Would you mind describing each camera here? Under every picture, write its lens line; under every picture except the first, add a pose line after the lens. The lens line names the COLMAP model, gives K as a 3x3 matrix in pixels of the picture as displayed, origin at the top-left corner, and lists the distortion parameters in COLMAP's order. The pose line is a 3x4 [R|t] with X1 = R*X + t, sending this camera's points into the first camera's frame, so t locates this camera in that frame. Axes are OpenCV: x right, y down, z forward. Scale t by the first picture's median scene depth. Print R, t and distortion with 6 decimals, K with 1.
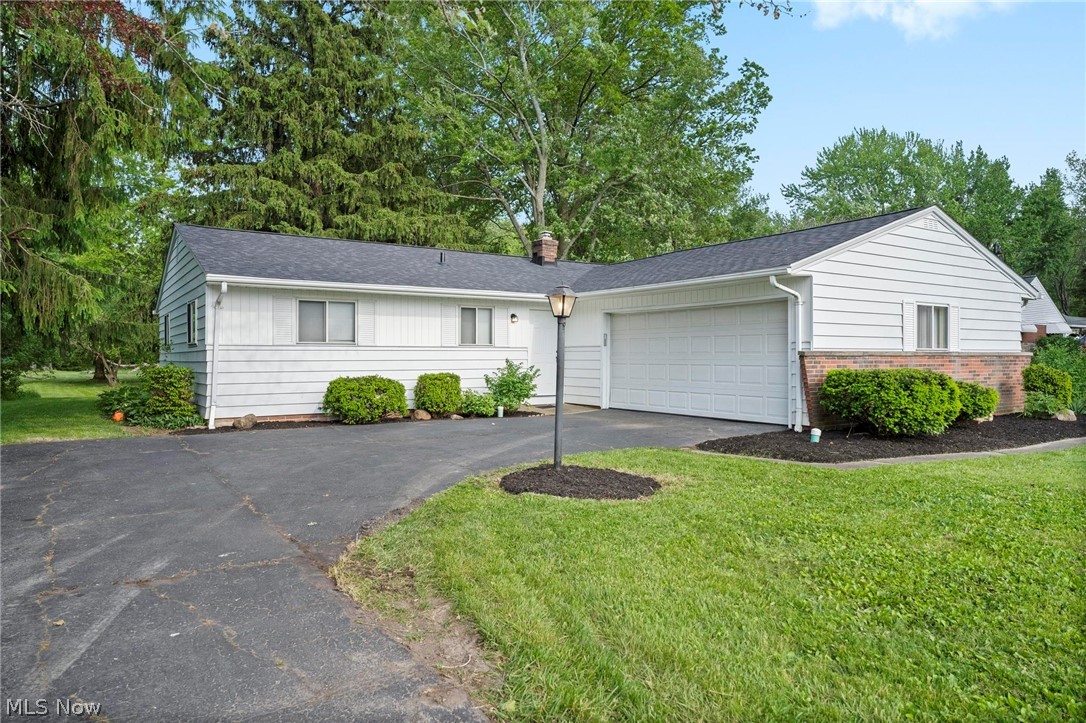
lens RADIAL K [[677.5, 0, 543.0], [0, 677.5, 361.5], [0, 0, 1]] dist [0.000709, 0.000161]
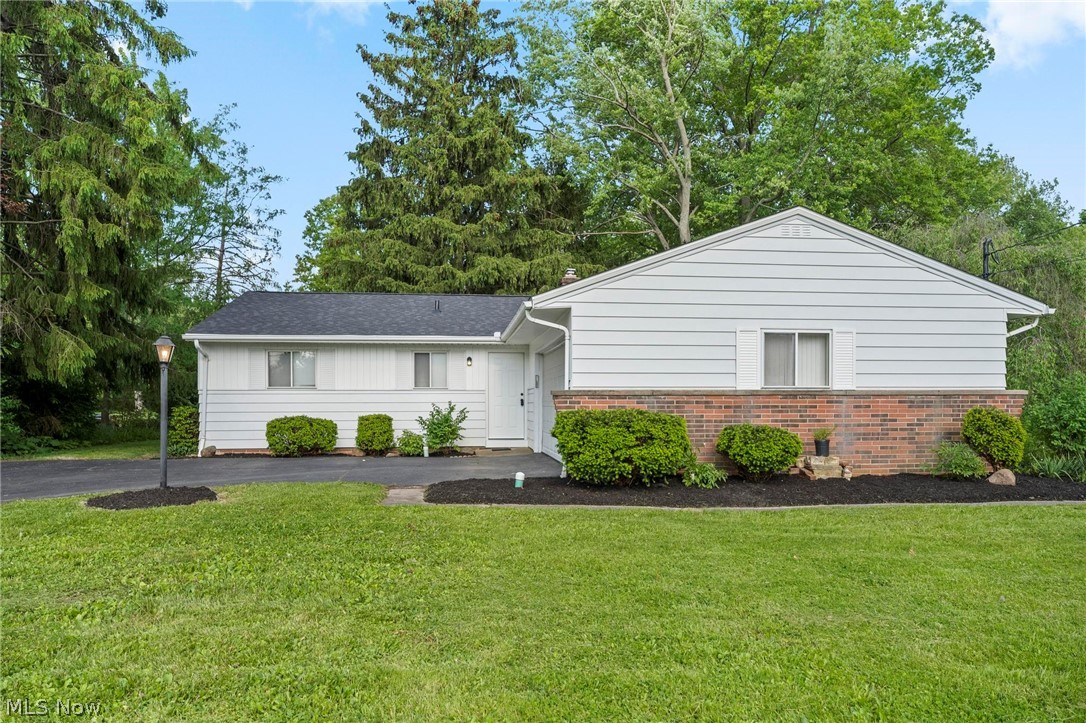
lens RADIAL K [[747.3, 0, 542.9], [0, 747.3, 403.3], [0, 0, 1]] dist [0.000194, 0.000632]
pose [[0.884707, -0.001229, -0.466146, 0.664408], [-0.002695, 0.999966, -0.007750, 0.008279], [0.466139, 0.008113, 0.884674, 0.075099]]
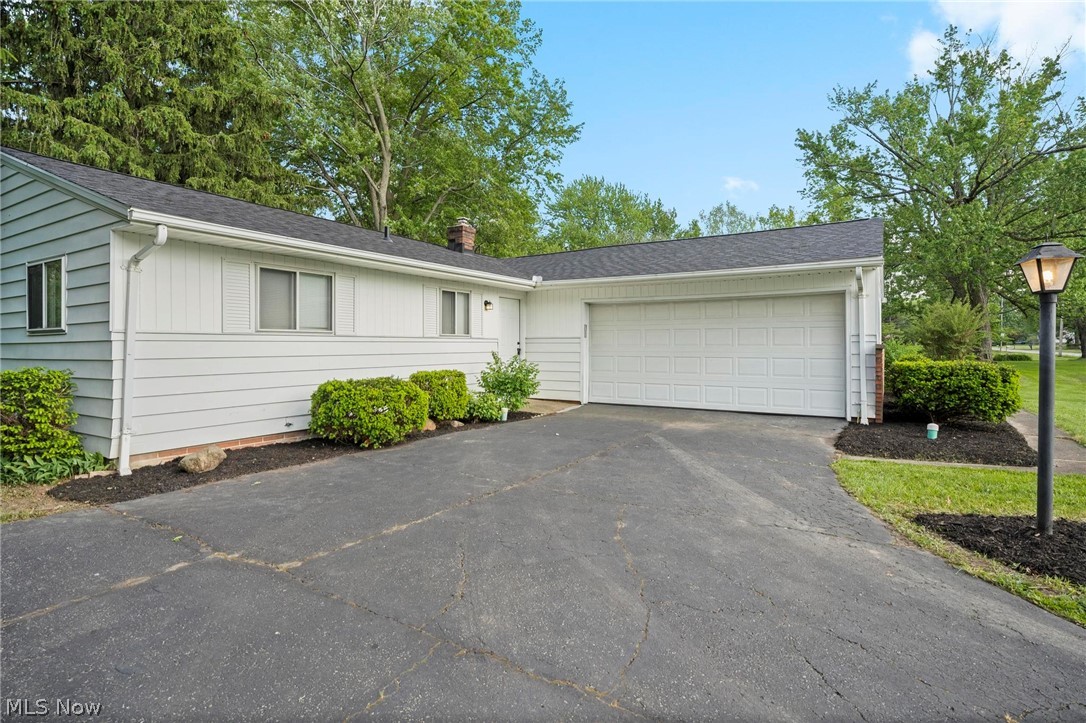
lens RADIAL K [[547.3, 0, 542.5], [0, 547.3, 344.8], [0, 0, 1]] dist [0.000414, 0.001171]
pose [[0.914141, 0.000665, 0.405395, -0.317751], [0.003286, 0.999954, -0.009050, -0.007070], [-0.405382, 0.009605, 0.914097, 0.378296]]
